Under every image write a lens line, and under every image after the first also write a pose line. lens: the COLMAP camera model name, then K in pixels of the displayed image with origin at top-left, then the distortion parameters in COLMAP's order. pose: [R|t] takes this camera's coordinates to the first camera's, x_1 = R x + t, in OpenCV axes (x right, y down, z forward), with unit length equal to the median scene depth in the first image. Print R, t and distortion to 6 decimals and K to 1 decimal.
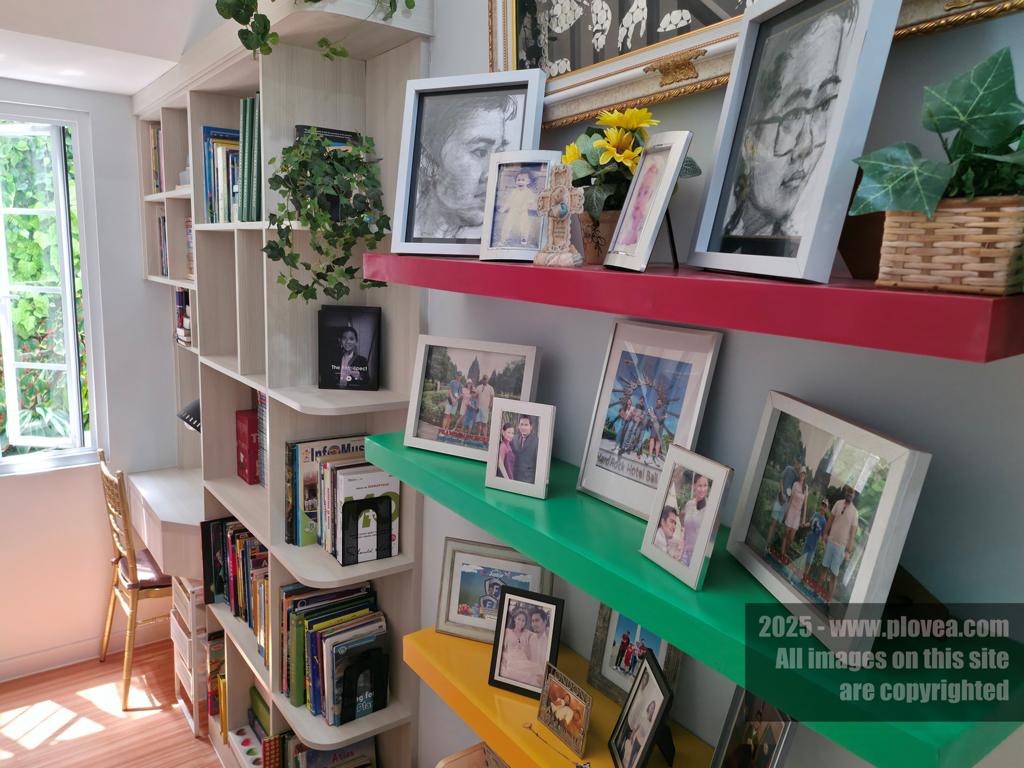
lens RADIAL K [[737.6, 0, 511.9], [0, 737.6, 367.5], [0, 0, 1]] dist [0.060393, -0.059115]
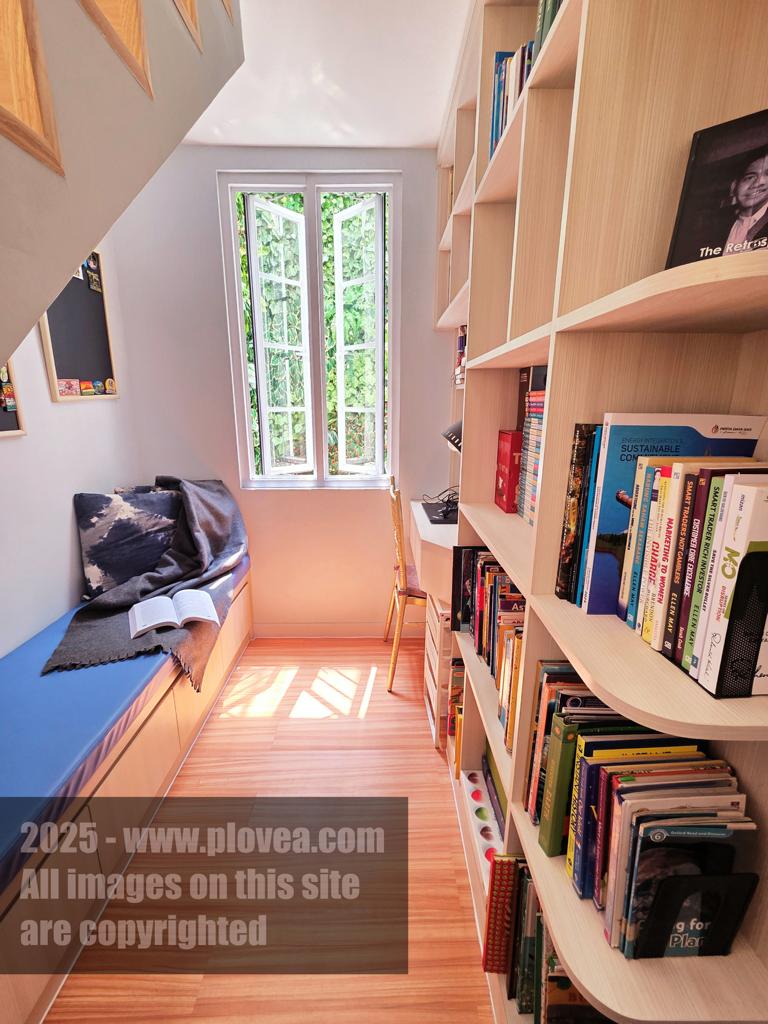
lens RADIAL K [[418.6, 0, 388.0], [0, 418.6, 501.1], [0, 0, 1]] dist [-0.001597, 0.000088]
pose [[0.809444, 0.106413, -0.577474, -0.188865], [-0.073913, 0.994084, 0.079580, 0.118169], [0.582526, -0.021732, 0.812521, 0.537081]]
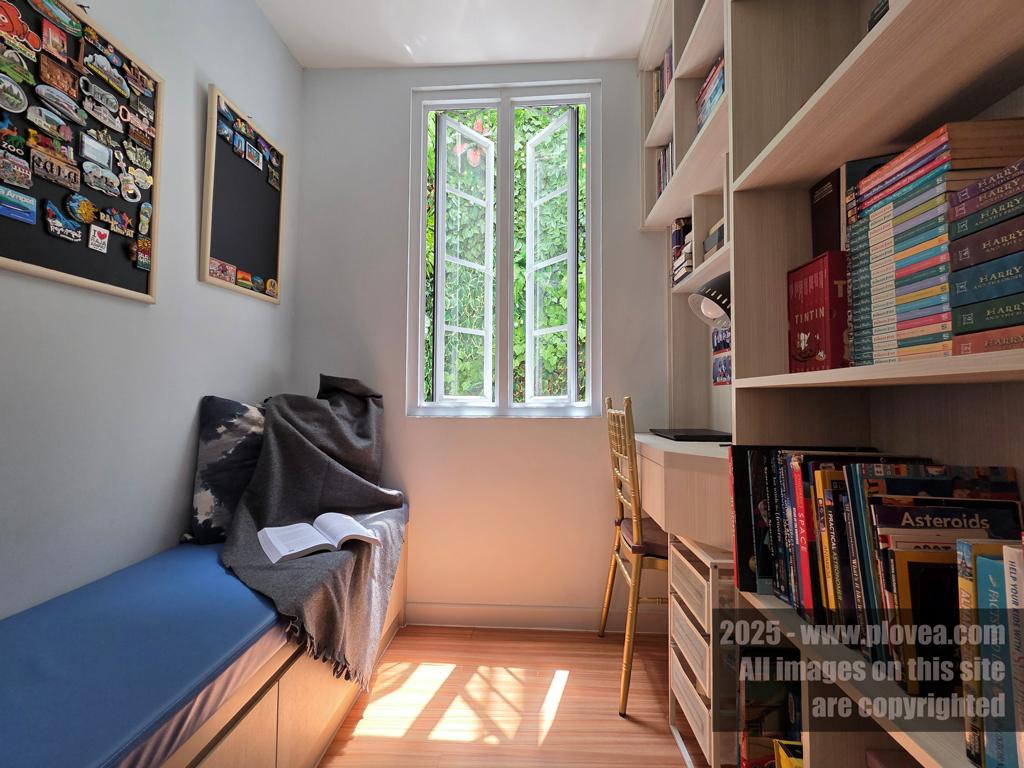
lens RADIAL K [[418.6, 0, 512.0], [0, 418.6, 384.0], [0, 0, 1]] dist [-0.001597, 0.000088]
pose [[0.766319, -0.055353, -0.640071, -0.345228], [-0.085353, 0.978678, -0.186824, 0.247140], [0.636765, 0.197799, 0.745256, 0.640652]]
